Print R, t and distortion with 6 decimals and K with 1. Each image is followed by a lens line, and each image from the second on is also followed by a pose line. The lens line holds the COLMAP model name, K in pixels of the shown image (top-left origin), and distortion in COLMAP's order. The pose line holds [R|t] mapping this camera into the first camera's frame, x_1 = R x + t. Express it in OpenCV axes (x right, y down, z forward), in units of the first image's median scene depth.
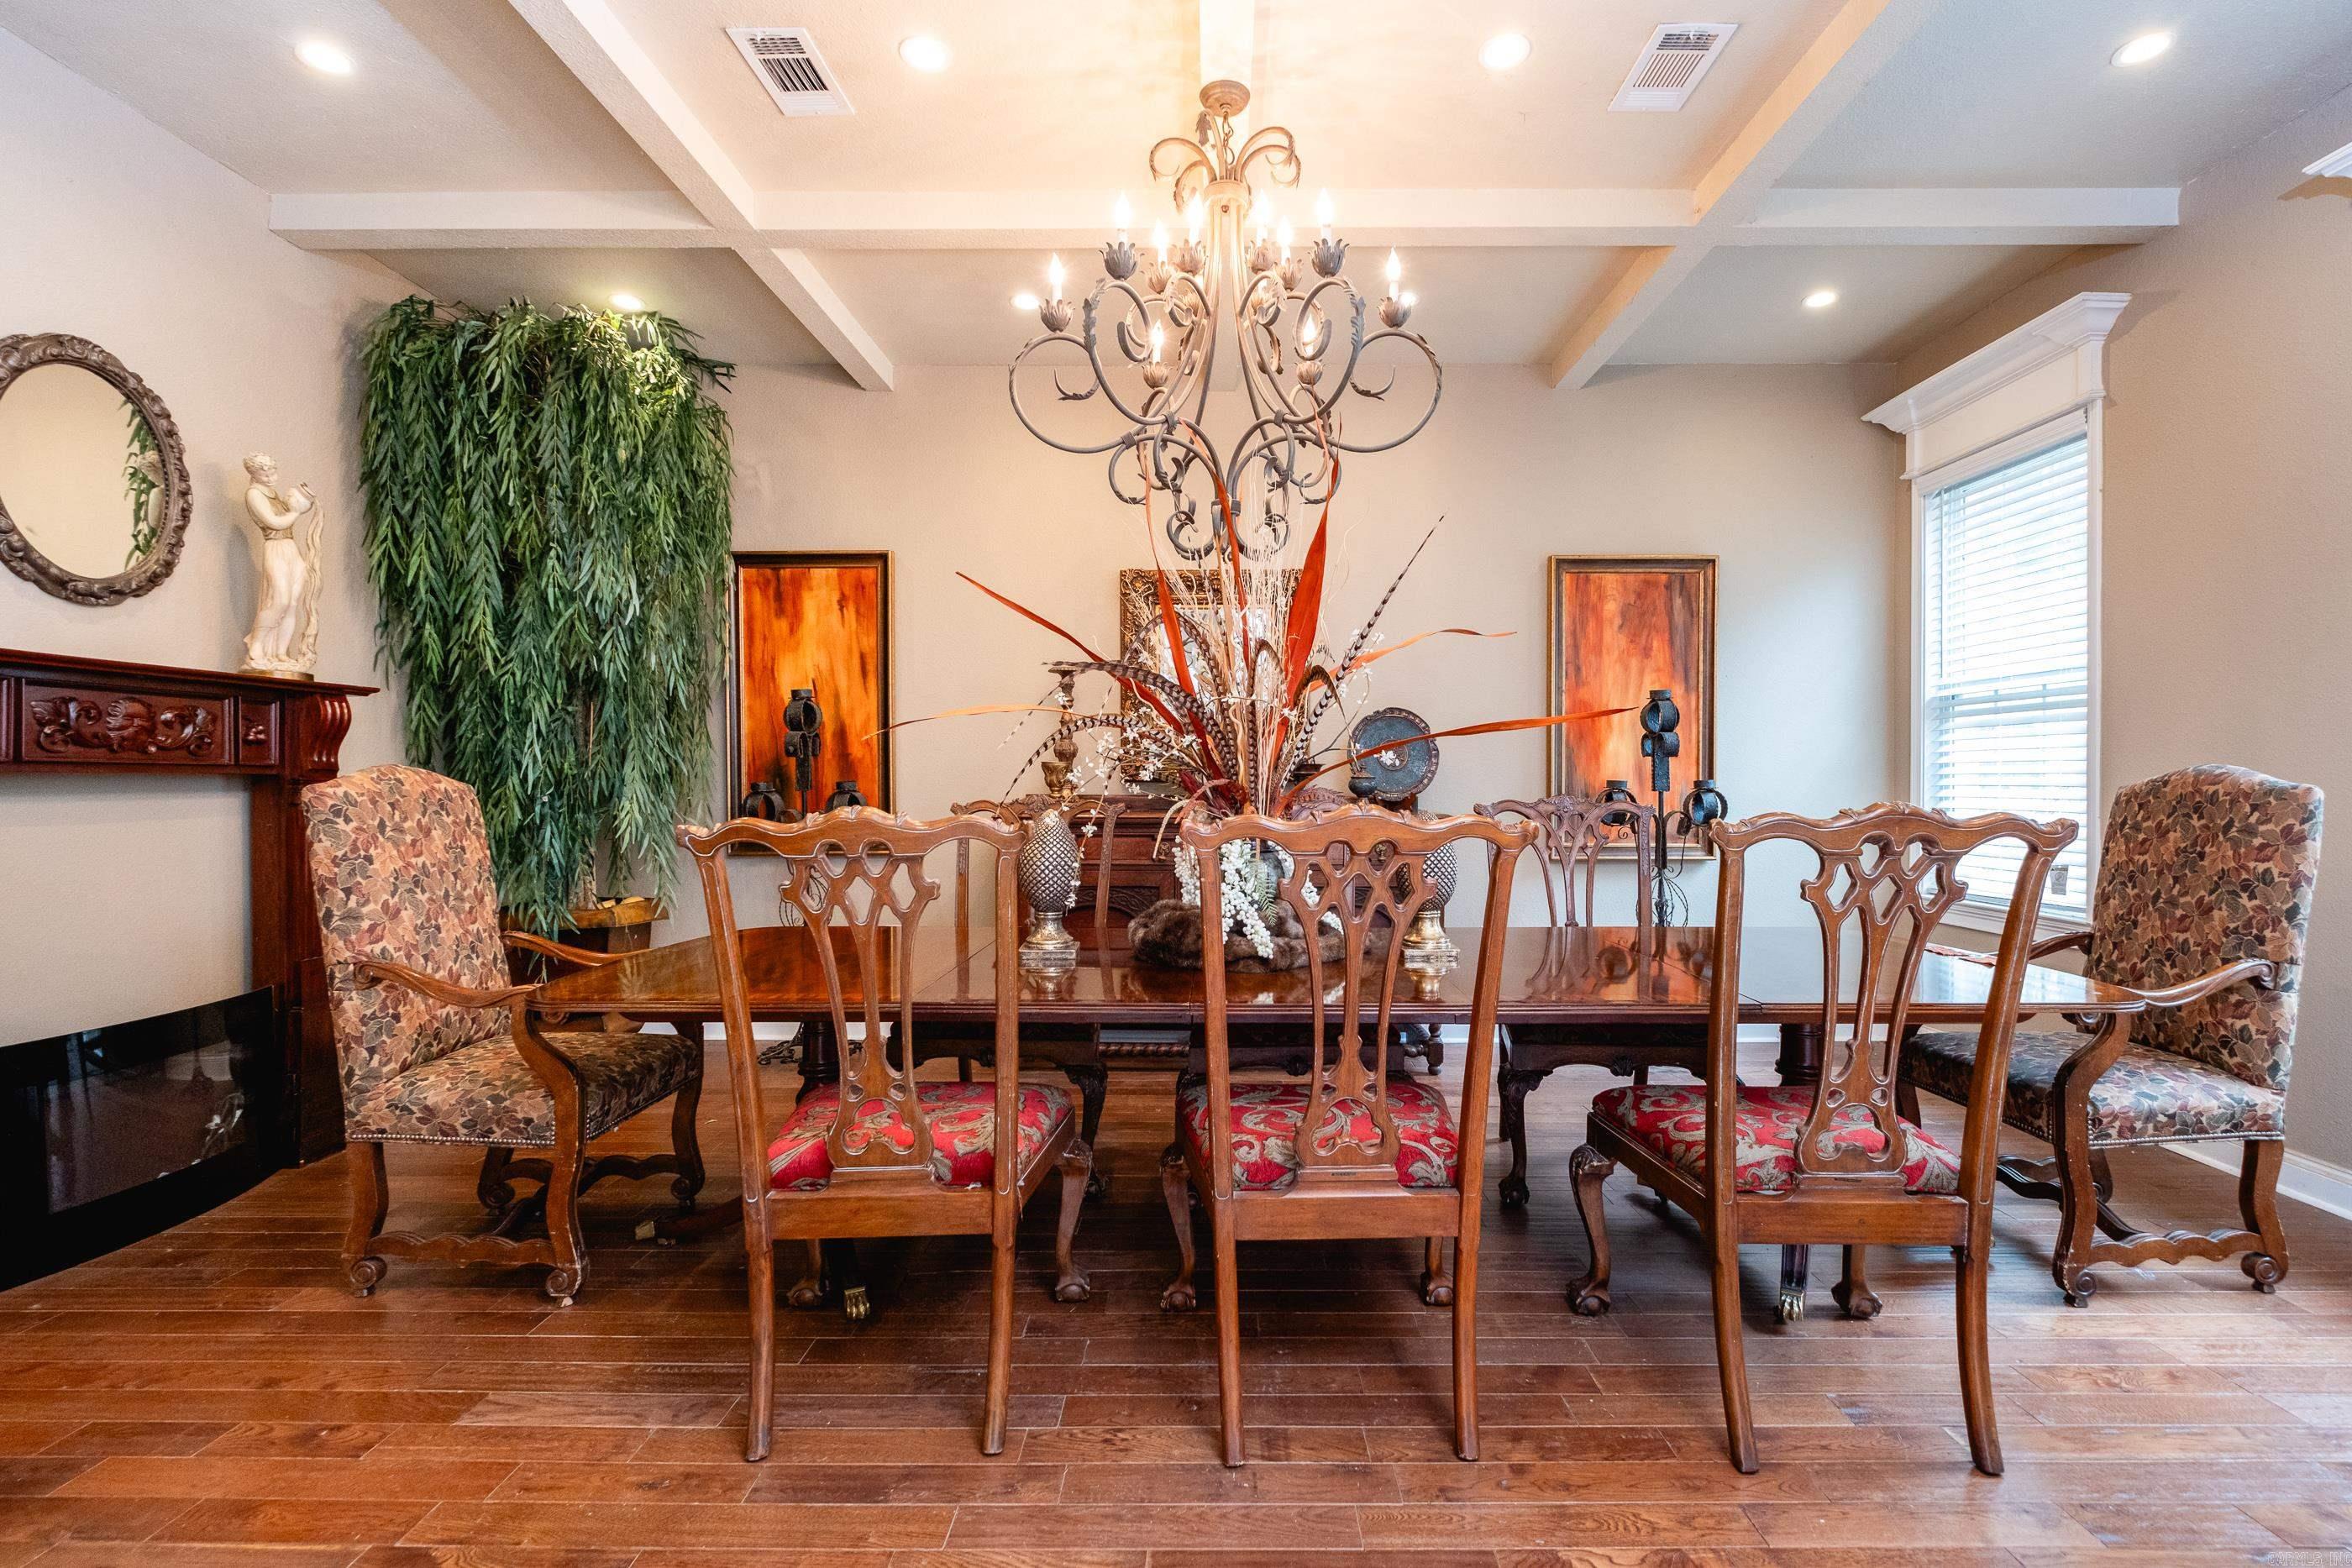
lens RADIAL K [[1099.4, 0, 1207.3], [0, 1099.4, 793.9], [0, 0, 1]] dist [-0.001695, -0.001068]
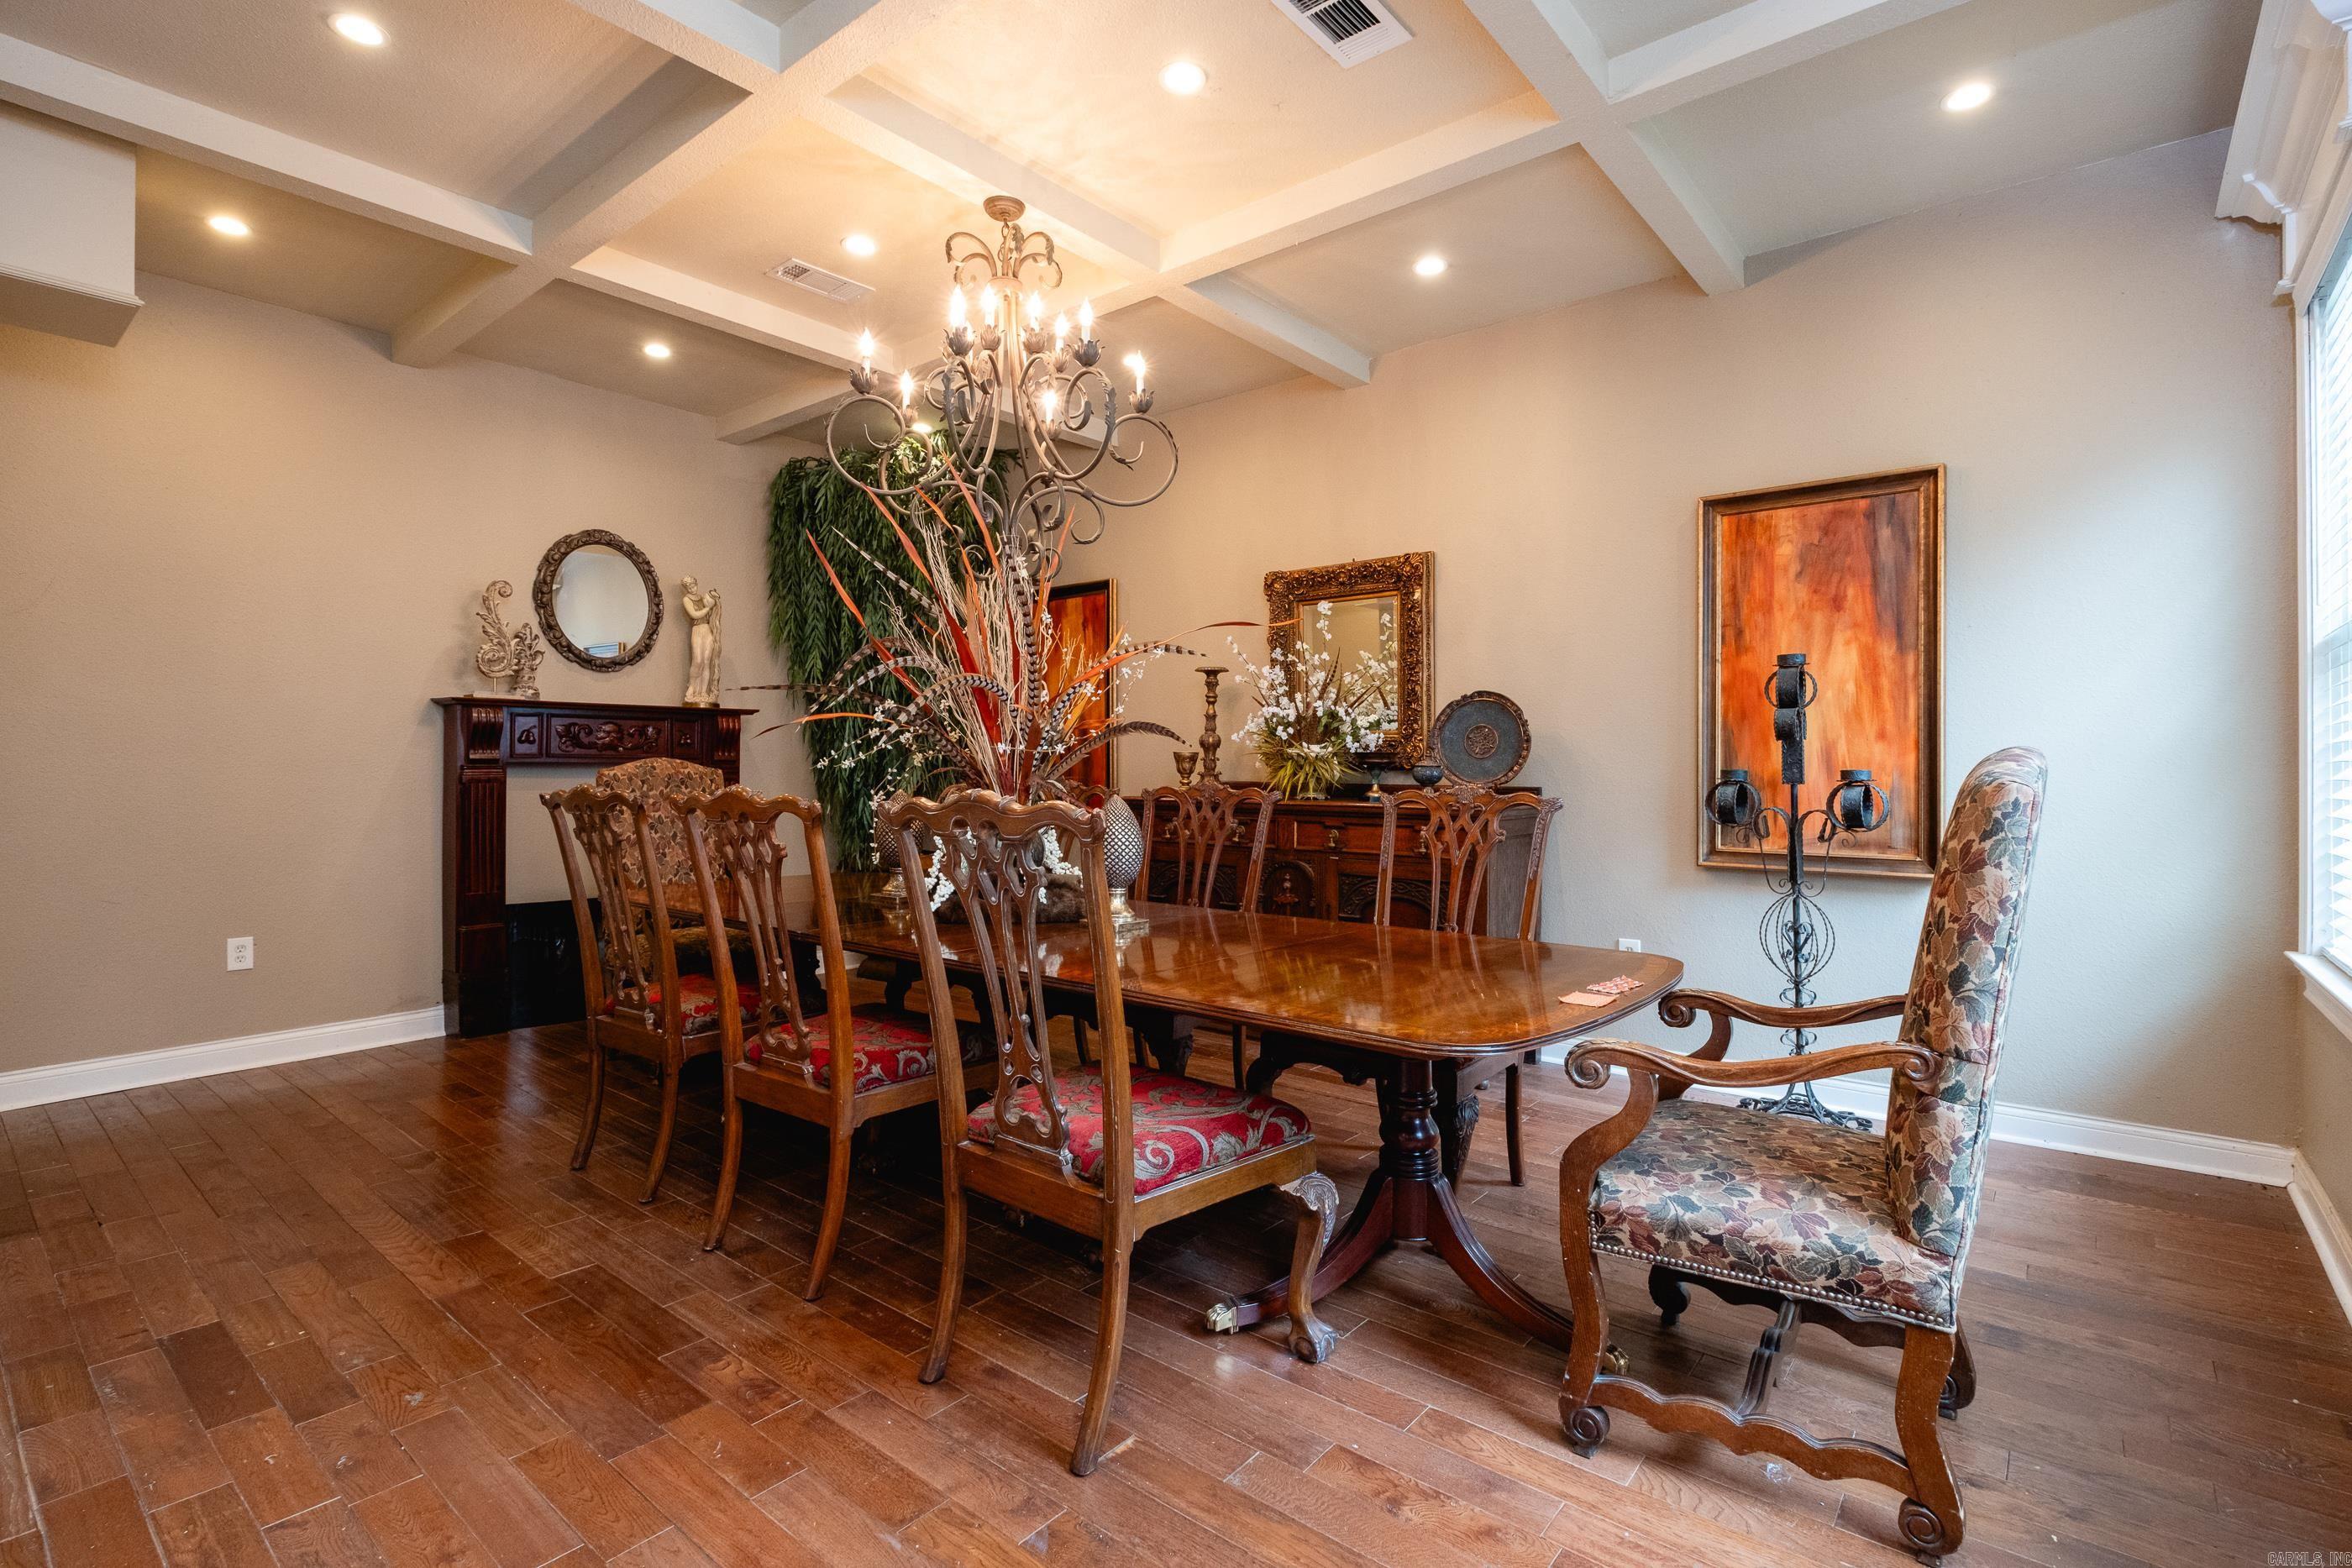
lens RADIAL K [[1114.0, 0, 1196.4], [0, 1114.0, 784.4], [0, 0, 1]] dist [-0.004251, -0.001296]
pose [[0.767526, 0.011282, -0.640919, 0.765505], [-0.010629, 0.999932, 0.004873, -0.002131], [0.640930, 0.003072, 0.767593, 0.159357]]
